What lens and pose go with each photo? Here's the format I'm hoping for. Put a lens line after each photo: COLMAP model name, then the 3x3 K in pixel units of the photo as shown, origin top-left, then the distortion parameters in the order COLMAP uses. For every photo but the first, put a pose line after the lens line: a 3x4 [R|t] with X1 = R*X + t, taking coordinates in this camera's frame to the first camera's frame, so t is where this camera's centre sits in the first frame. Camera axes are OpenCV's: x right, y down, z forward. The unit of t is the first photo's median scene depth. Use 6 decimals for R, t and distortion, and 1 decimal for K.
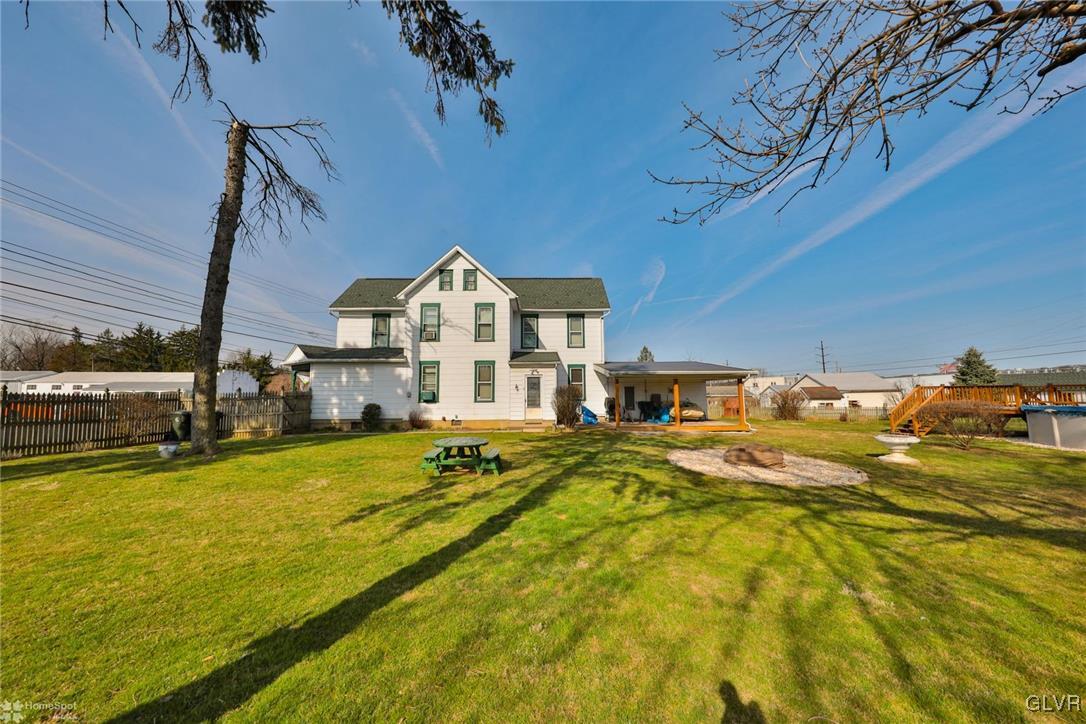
lens RADIAL K [[357.9, 0, 542.8], [0, 357.9, 363.3], [0, 0, 1]] dist [-0.000996, -0.000329]
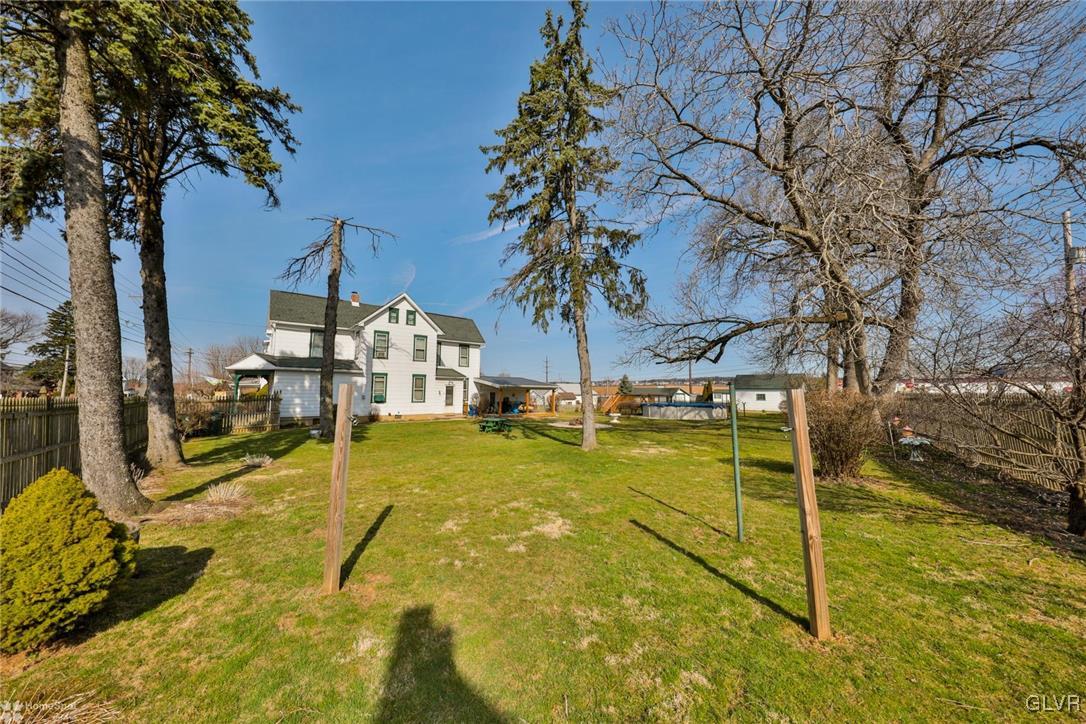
lens RADIAL K [[357.8, 0, 542.2], [0, 357.8, 361.0], [0, 0, 1]] dist [-0.000137, -0.003009]
pose [[0.782072, 0.066991, 0.619578, -0.688703], [-0.063684, 0.997592, -0.027478, -0.054219], [-0.619926, -0.017968, 0.784454, -0.475830]]
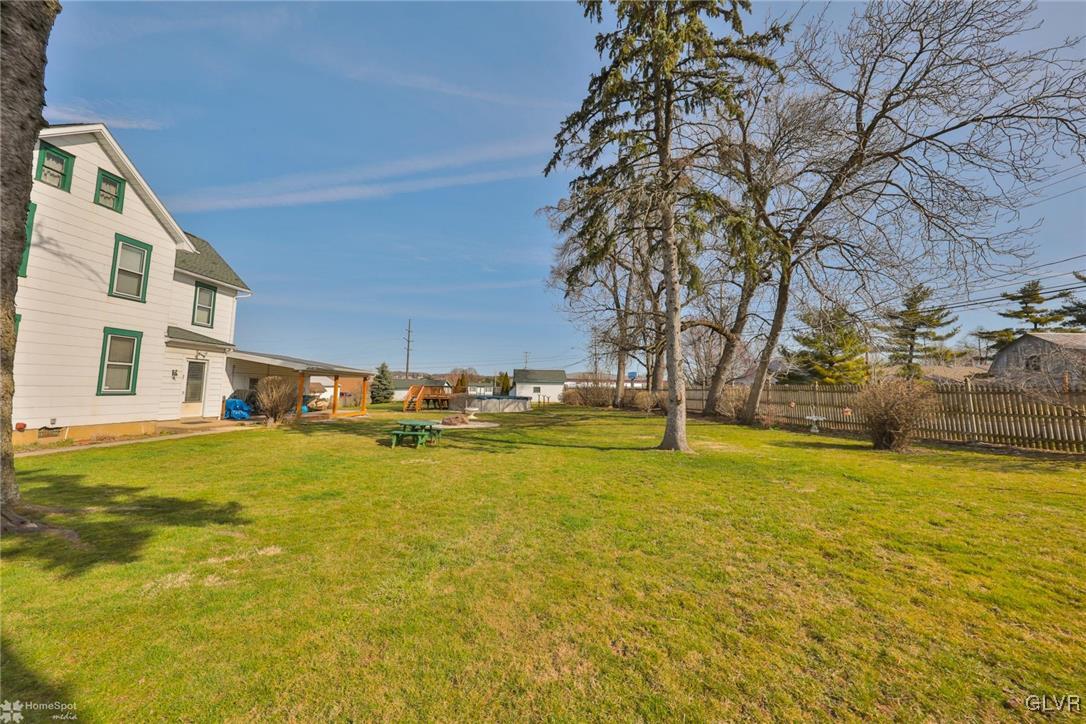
lens RADIAL K [[364.5, 0, 533.2], [0, 364.5, 357.3], [0, 0, 1]] dist [-0.000819, -0.000214]
pose [[0.087040, 0.098358, 0.991337, -0.736777], [-0.099648, 0.990983, -0.089573, 0.027230], [-0.991209, -0.090988, 0.096056, 0.219351]]
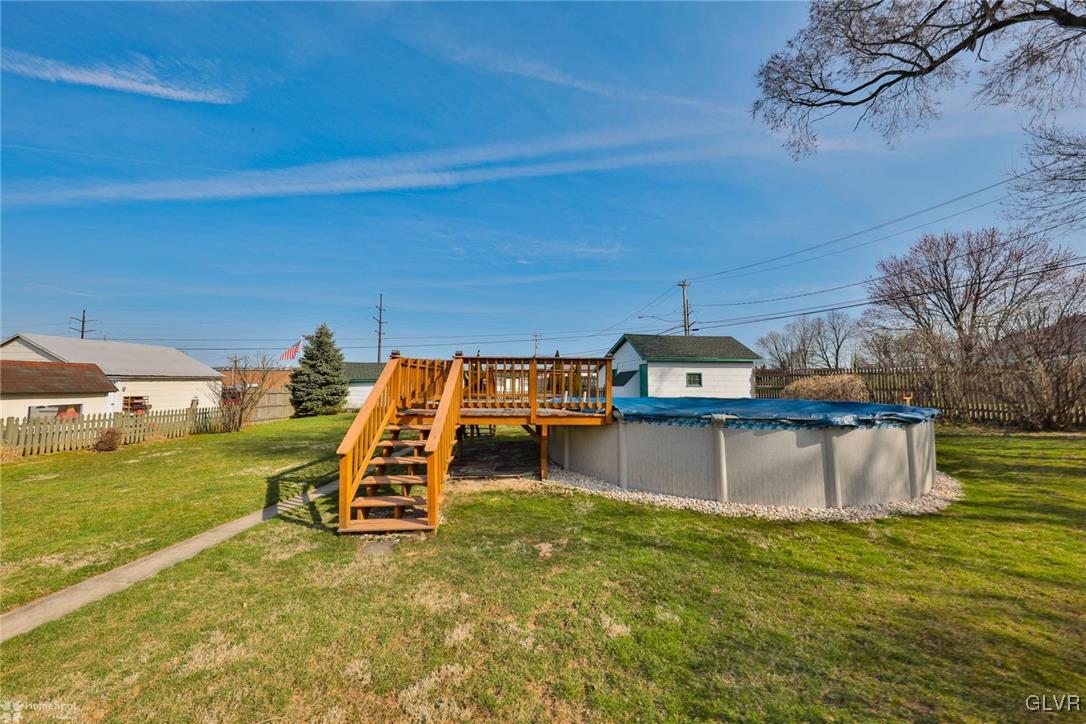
lens RADIAL K [[357.9, 0, 542.8], [0, 357.9, 363.3], [0, 0, 1]] dist [-0.000996, -0.000329]
pose [[-0.008945, 0.066120, 0.997772, 0.711547], [-0.085900, 0.994072, -0.066645, 0.081138], [-0.996264, -0.086305, -0.003212, 0.858638]]
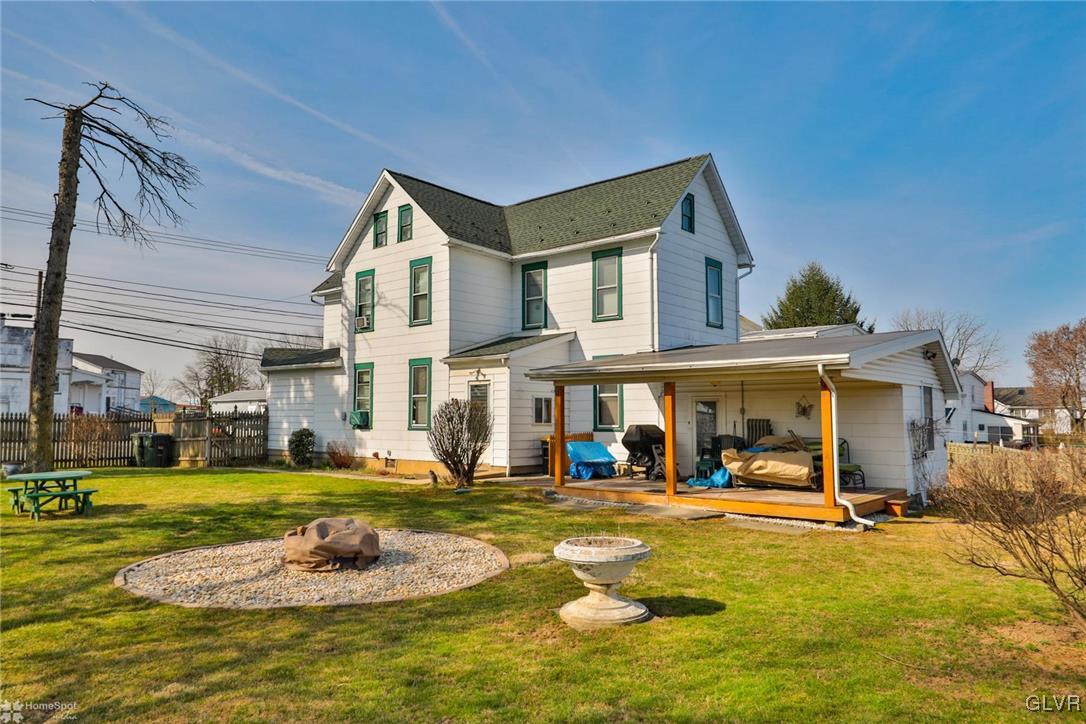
lens RADIAL K [[731.8, 0, 544.9], [0, 731.8, 363.0], [0, 0, 1]] dist [0.015115, -0.002320]
pose [[0.746091, -0.042437, -0.664490, 0.782841], [0.051830, 0.998640, -0.005581, 0.016779], [0.663823, -0.030276, 0.747277, 0.248677]]
